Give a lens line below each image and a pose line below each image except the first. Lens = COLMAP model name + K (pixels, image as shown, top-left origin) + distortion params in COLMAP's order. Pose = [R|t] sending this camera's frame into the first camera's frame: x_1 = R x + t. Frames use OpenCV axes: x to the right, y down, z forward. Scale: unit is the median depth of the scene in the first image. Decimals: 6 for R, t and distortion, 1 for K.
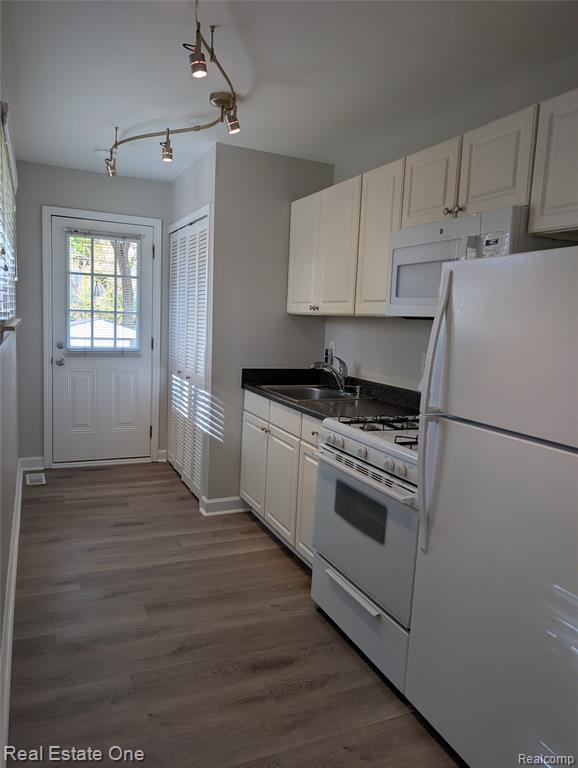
lens RADIAL K [[591.8, 0, 292.7], [0, 591.8, 407.0], [0, 0, 1]] dist [0.034587, -0.053709]
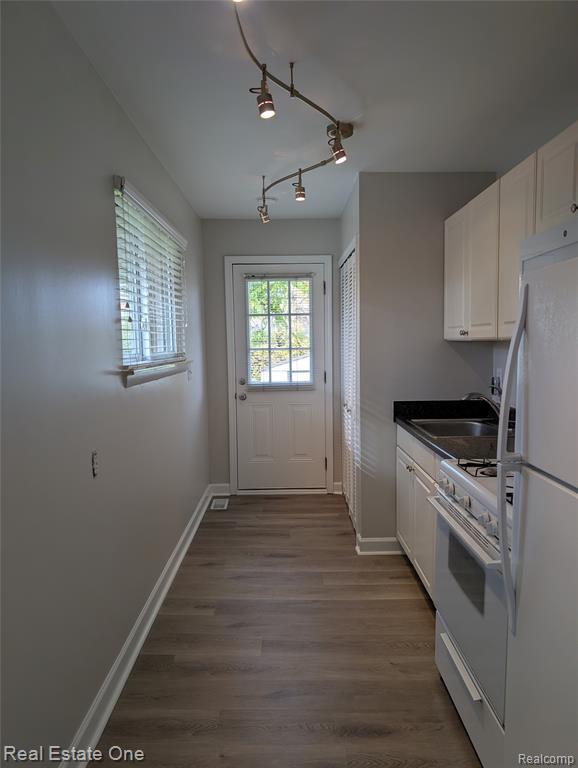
lens RADIAL K [[591.8, 0, 292.7], [0, 591.8, 407.0], [0, 0, 1]] dist [0.034587, -0.053709]
pose [[0.899193, -0.009280, -0.437453, 0.181405], [-0.010280, 0.999051, -0.042324, -0.013907], [0.437431, 0.042554, 0.898245, 0.079602]]
